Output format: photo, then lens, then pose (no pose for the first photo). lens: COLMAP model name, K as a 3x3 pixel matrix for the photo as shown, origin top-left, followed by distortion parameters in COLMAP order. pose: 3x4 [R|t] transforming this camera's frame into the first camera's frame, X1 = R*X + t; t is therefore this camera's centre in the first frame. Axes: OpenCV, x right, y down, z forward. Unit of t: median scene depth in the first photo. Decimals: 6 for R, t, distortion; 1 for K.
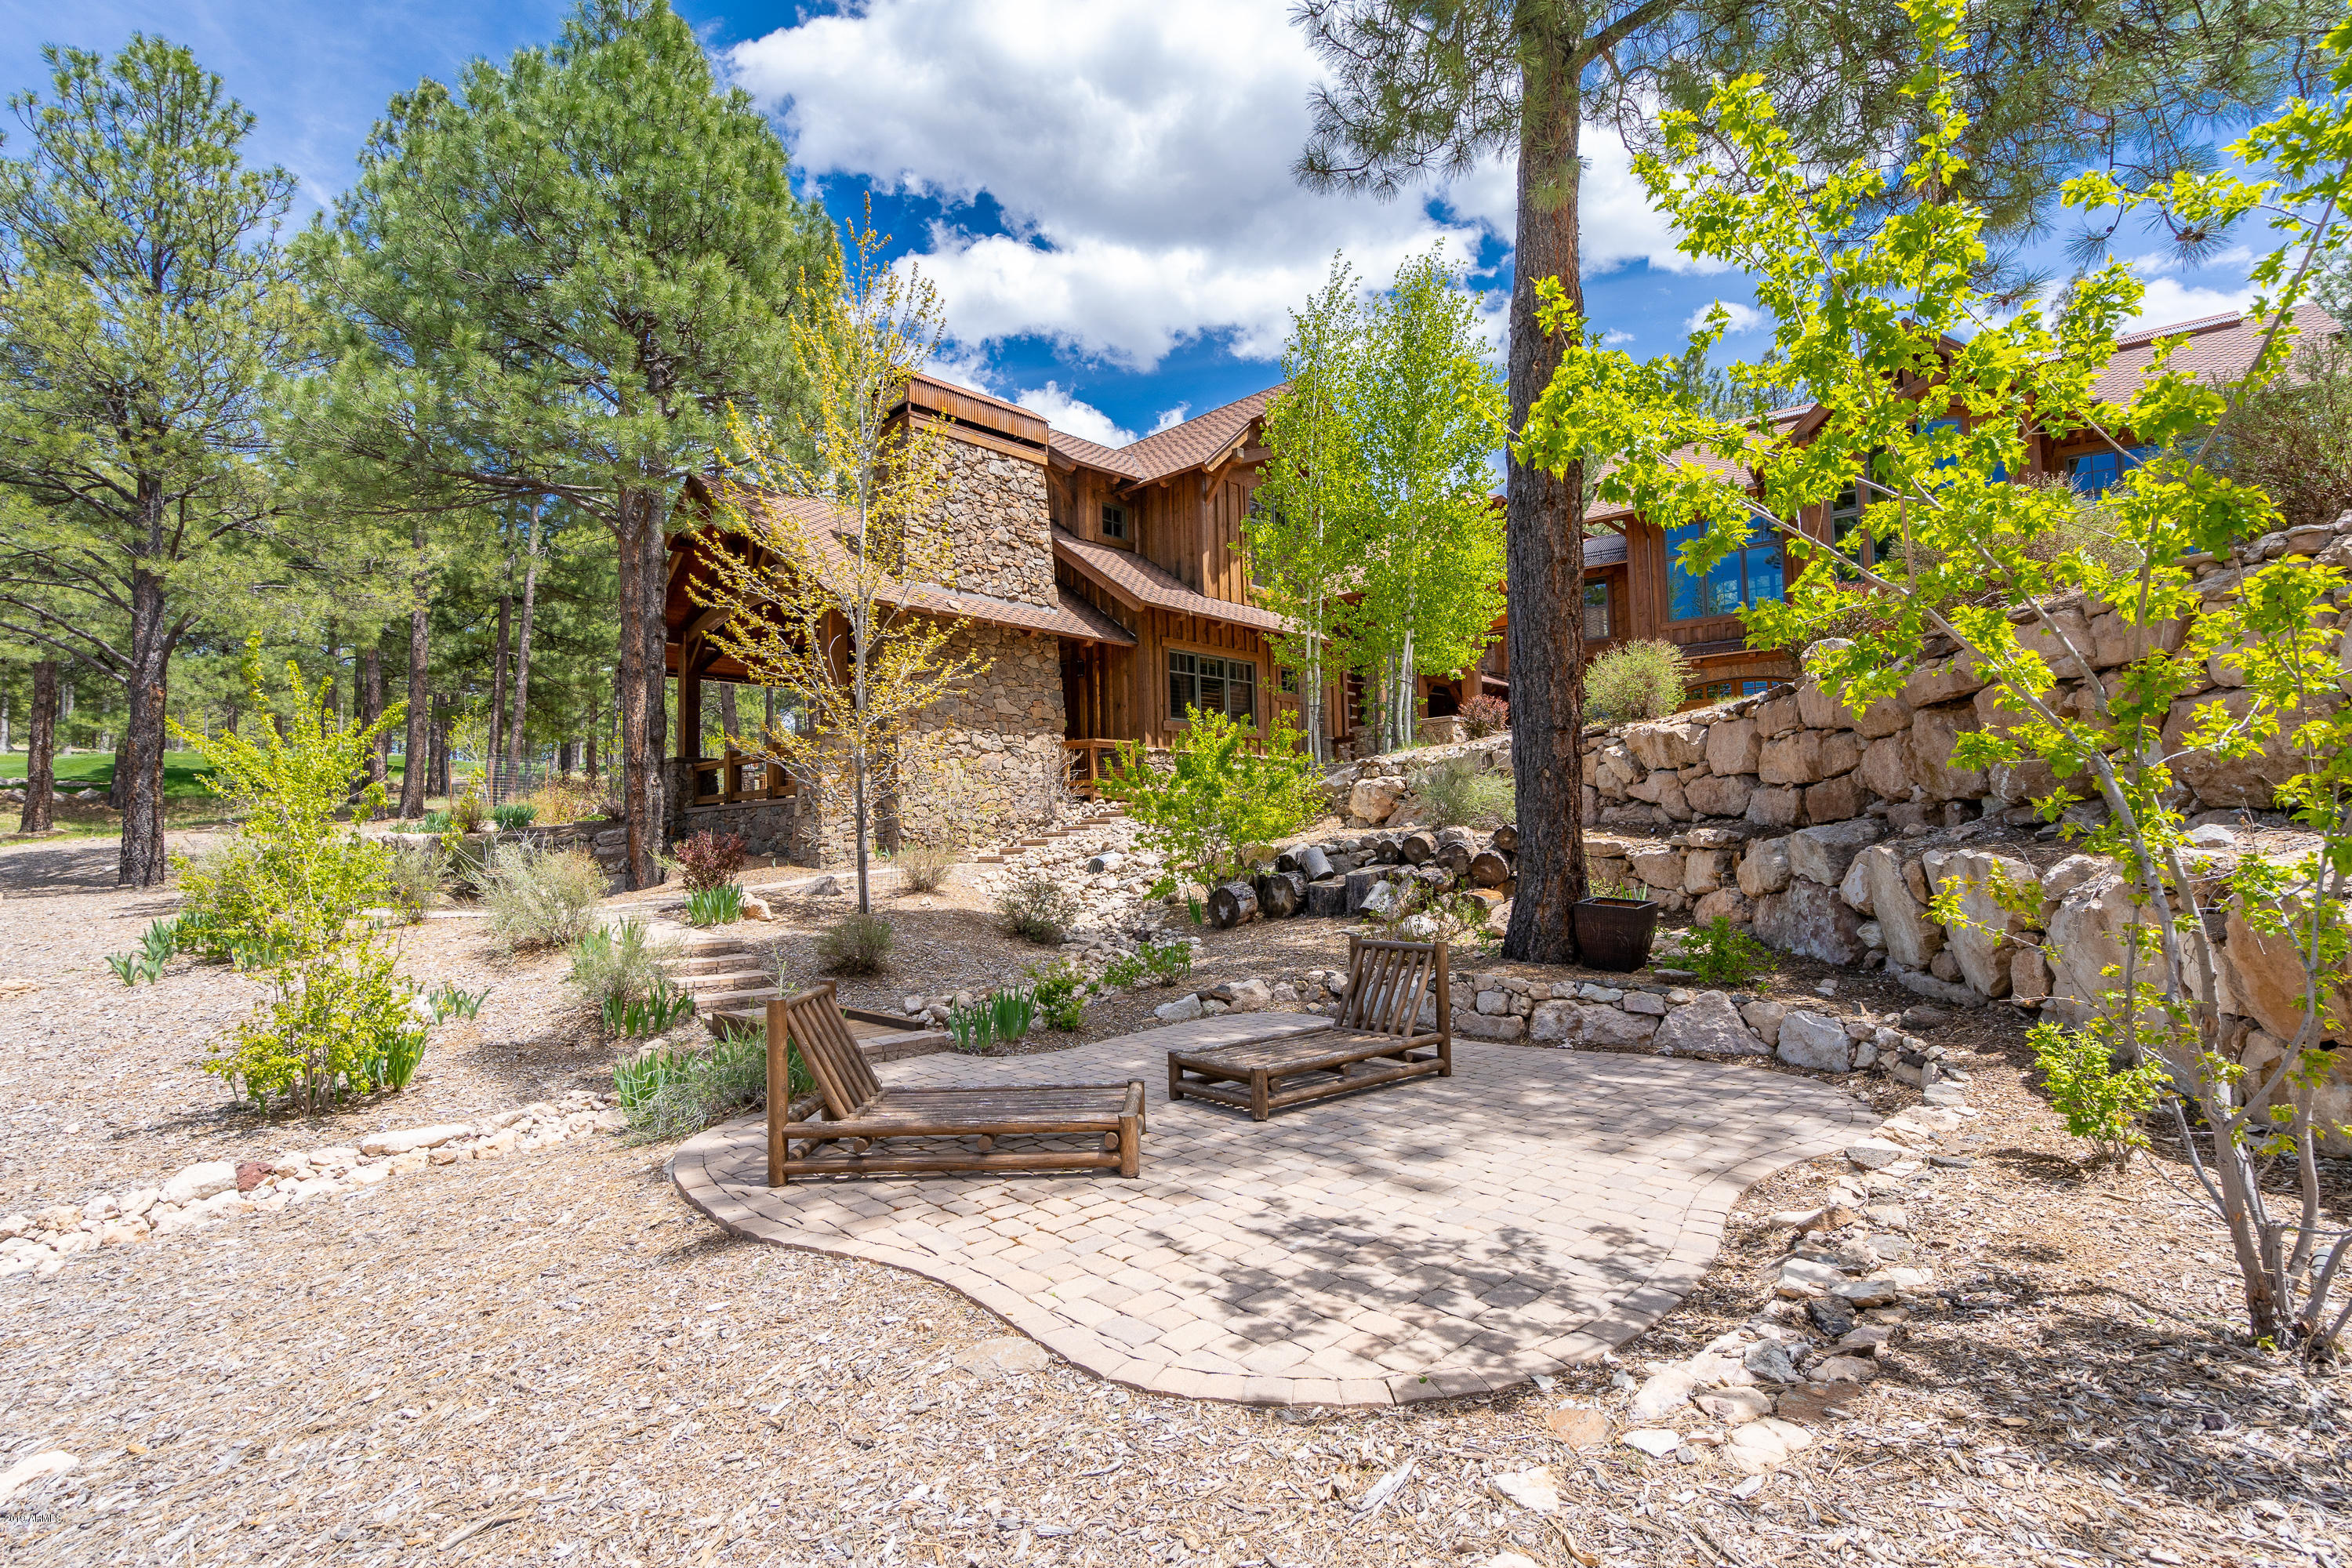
lens RADIAL K [[1081.1, 0, 1182.3], [0, 1081.1, 773.4], [0, 0, 1]] dist [-0.007170, 0.000410]
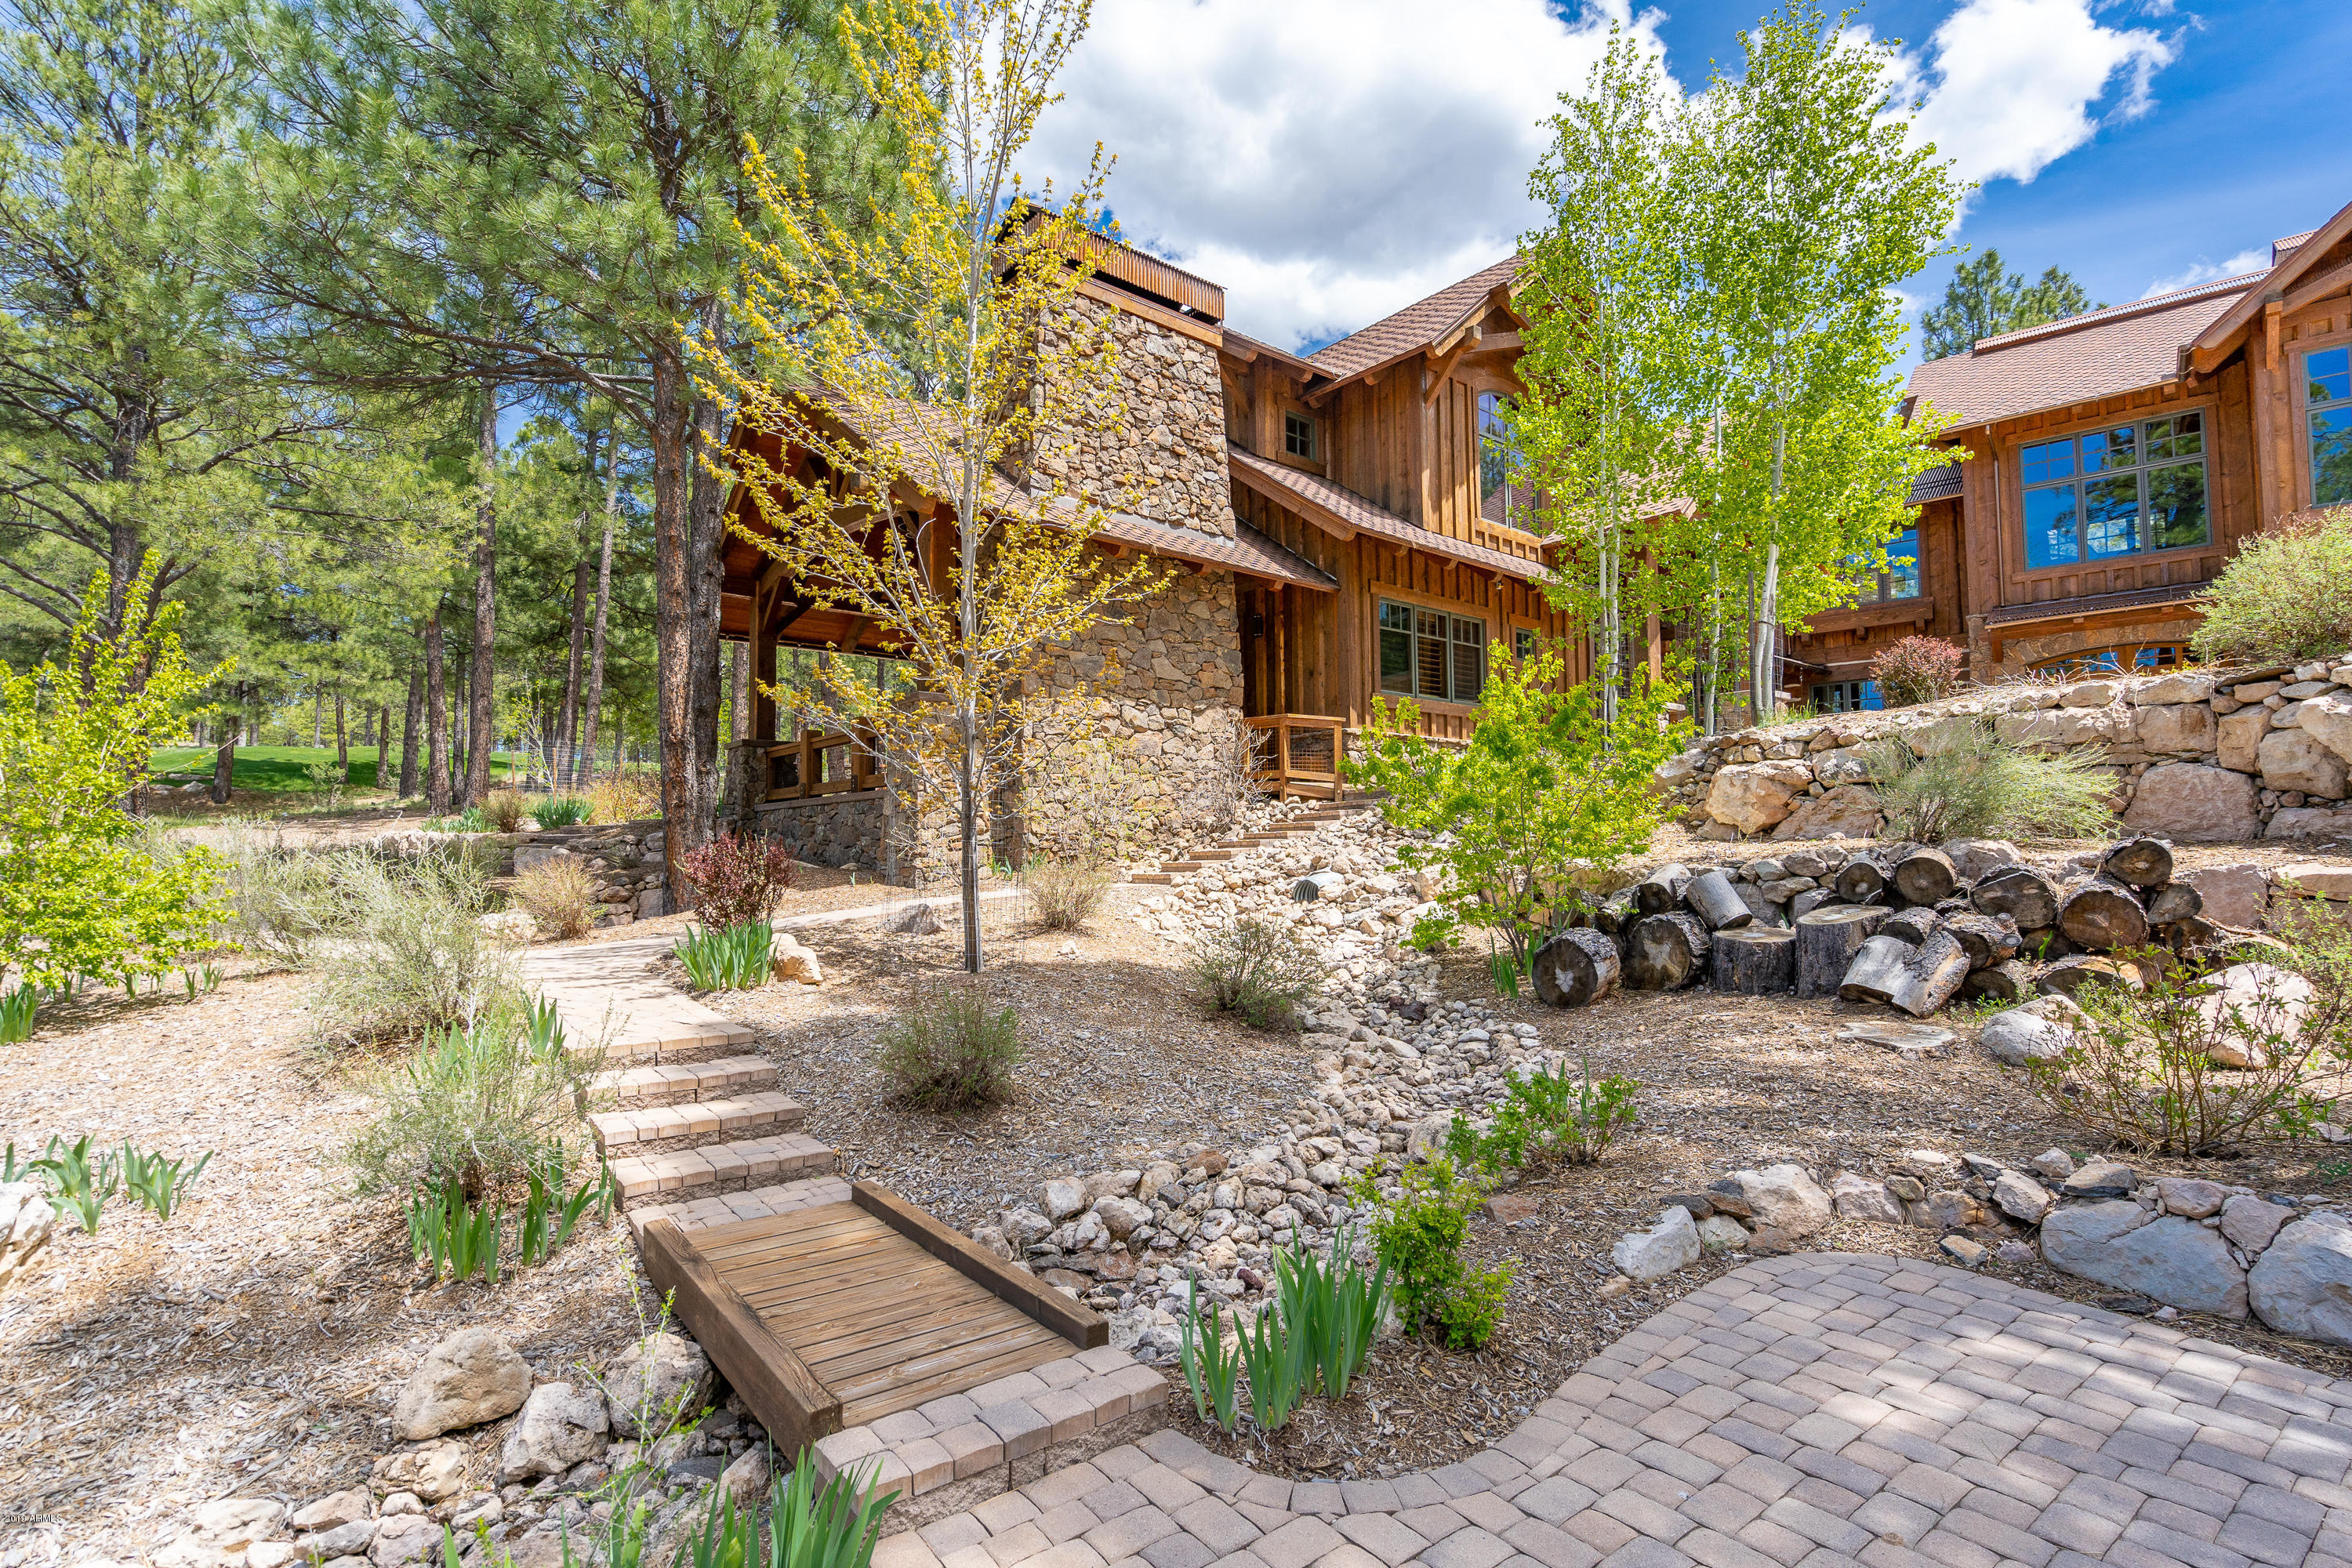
lens RADIAL K [[1124.7, 0, 1201.3], [0, 1124.7, 784.6], [0, 0, 1]] dist [-0.004430, -0.000108]
pose [[0.995549, 0.007978, -0.093904, -0.078563], [-0.007635, 0.999963, 0.004018, 0.015462], [0.093933, -0.003284, 0.995573, 0.280246]]
